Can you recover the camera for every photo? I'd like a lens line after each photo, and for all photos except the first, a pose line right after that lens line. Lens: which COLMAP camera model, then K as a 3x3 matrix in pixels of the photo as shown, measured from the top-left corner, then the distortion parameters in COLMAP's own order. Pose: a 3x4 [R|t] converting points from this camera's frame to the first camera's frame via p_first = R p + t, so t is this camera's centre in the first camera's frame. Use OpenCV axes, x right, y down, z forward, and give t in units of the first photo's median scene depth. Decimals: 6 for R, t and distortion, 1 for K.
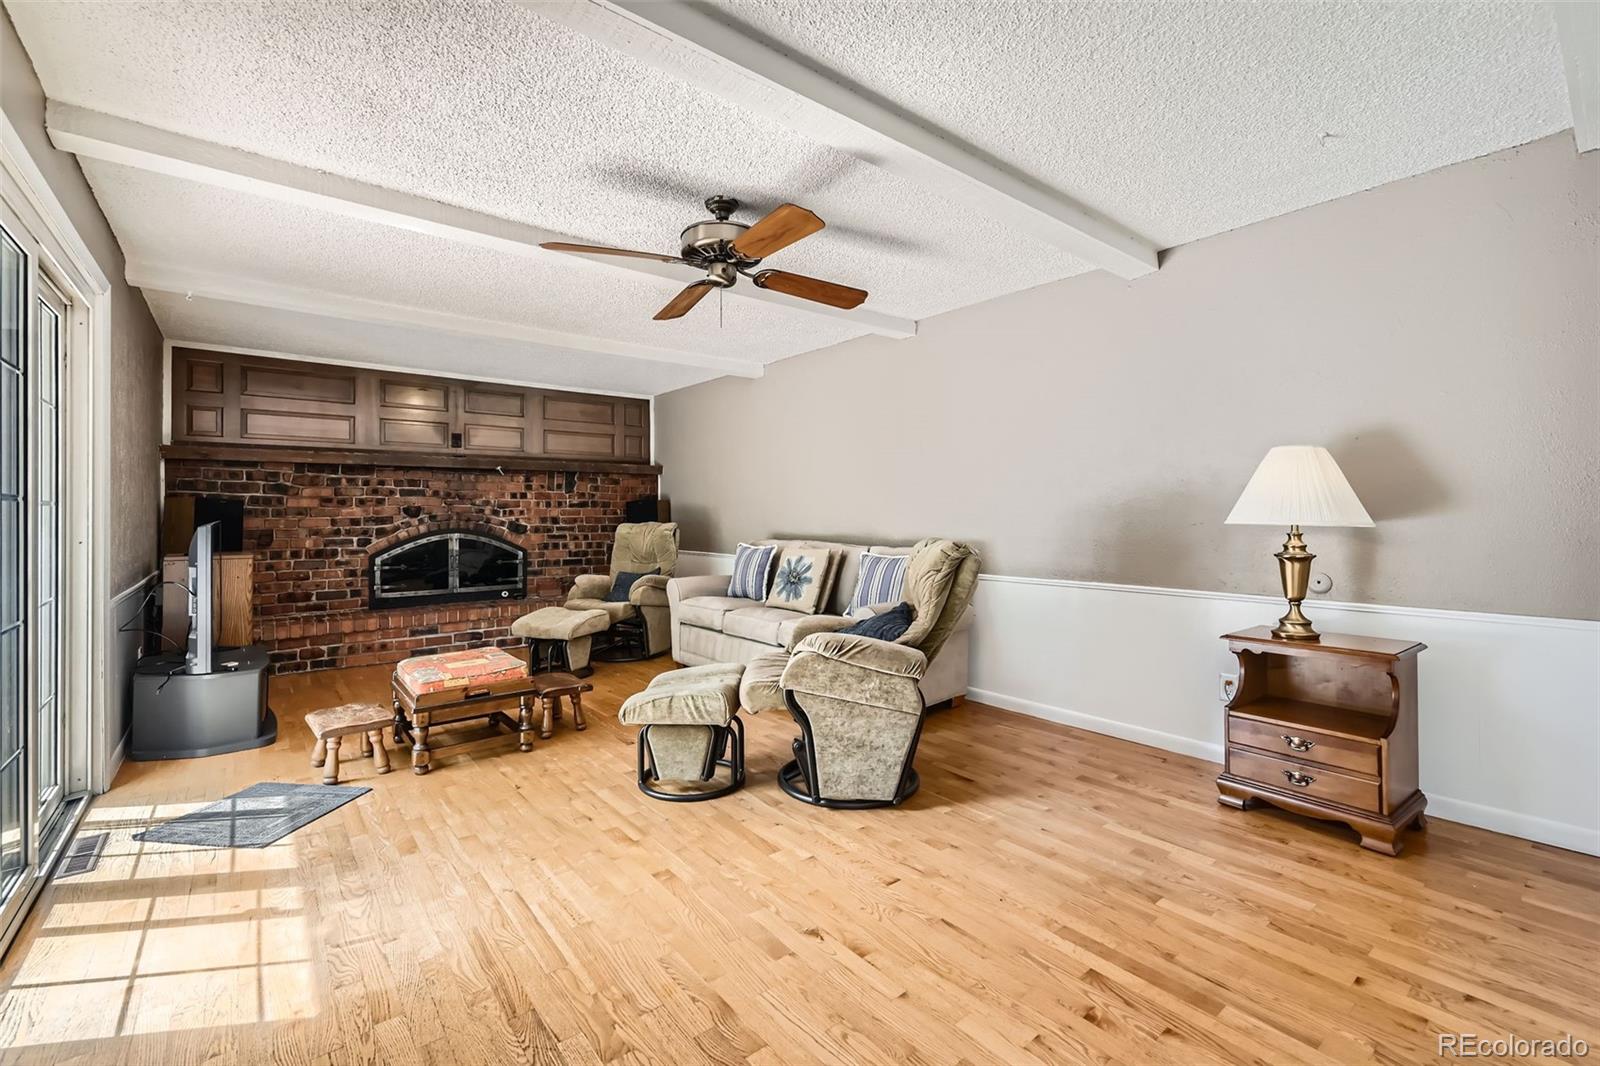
lens RADIAL K [[683.5, 0, 804.1], [0, 683.5, 510.2], [0, 0, 1]] dist [0.001250, 0.000354]
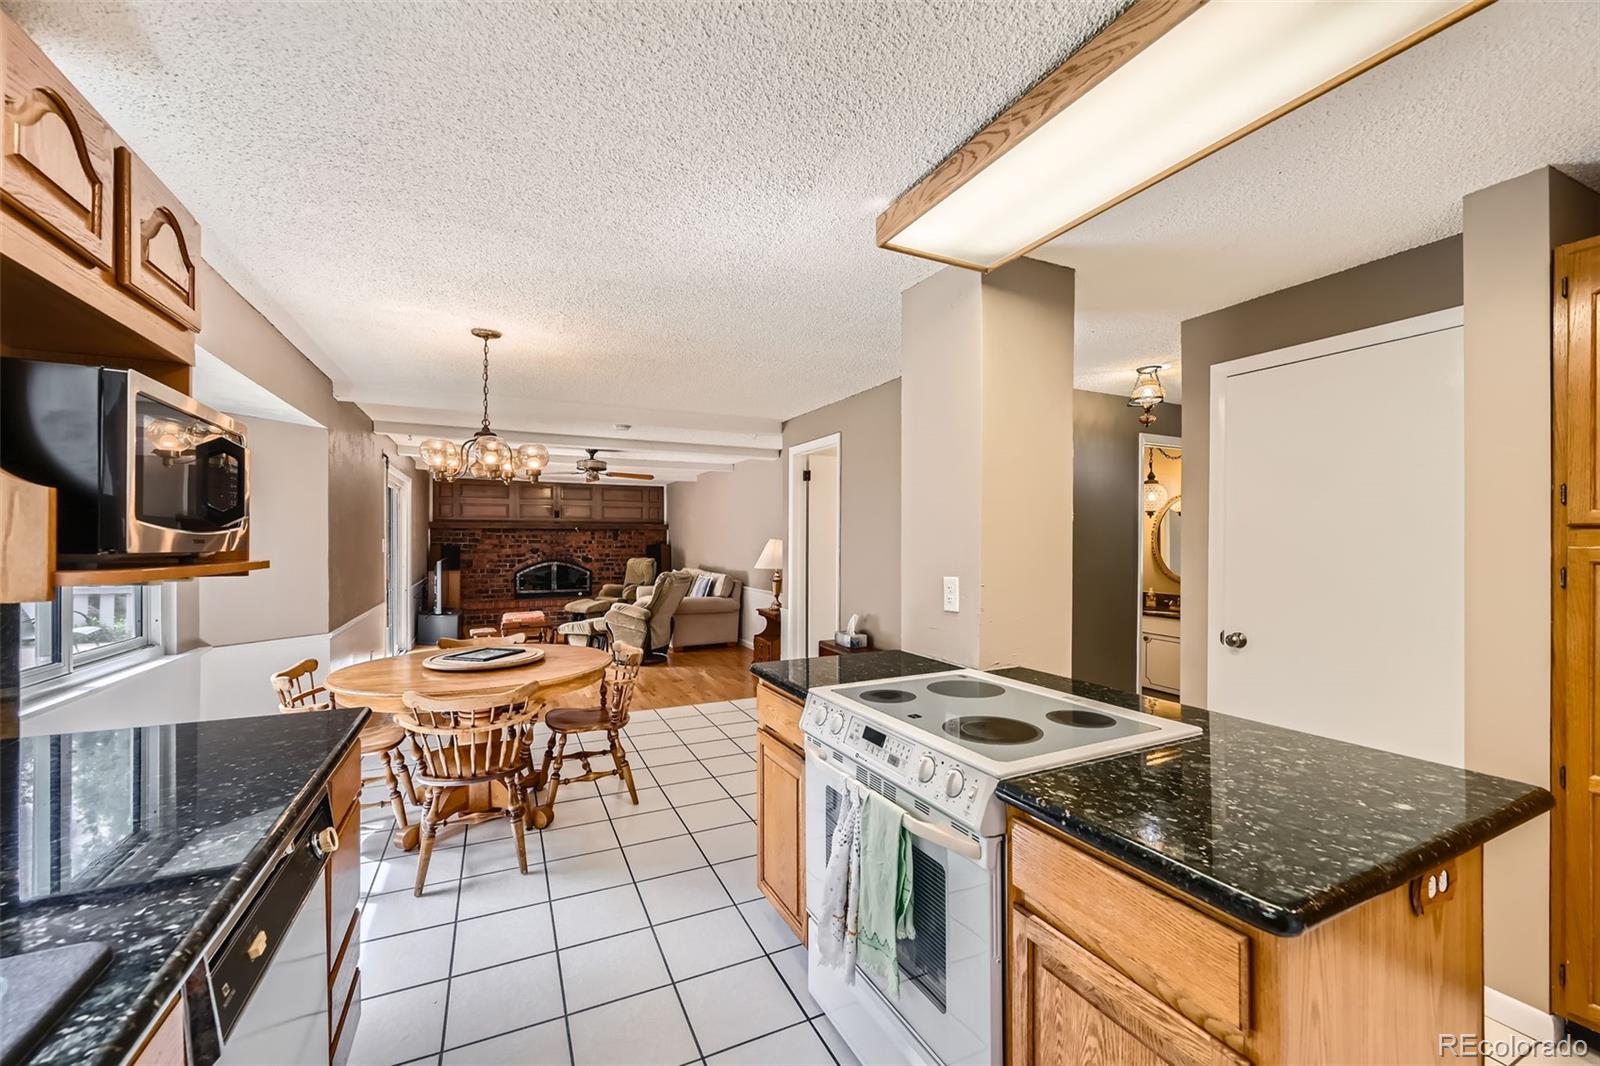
lens RADIAL K [[634.5, 0, 799.7], [0, 634.5, 537.7], [0, 0, 1]] dist [-0.000768, 0.000000]
pose [[0.971965, 0.005750, -0.235054, 0.646635], [-0.005212, 0.999982, 0.002911, -0.048156], [0.235066, -0.001604, 0.971978, -0.652036]]
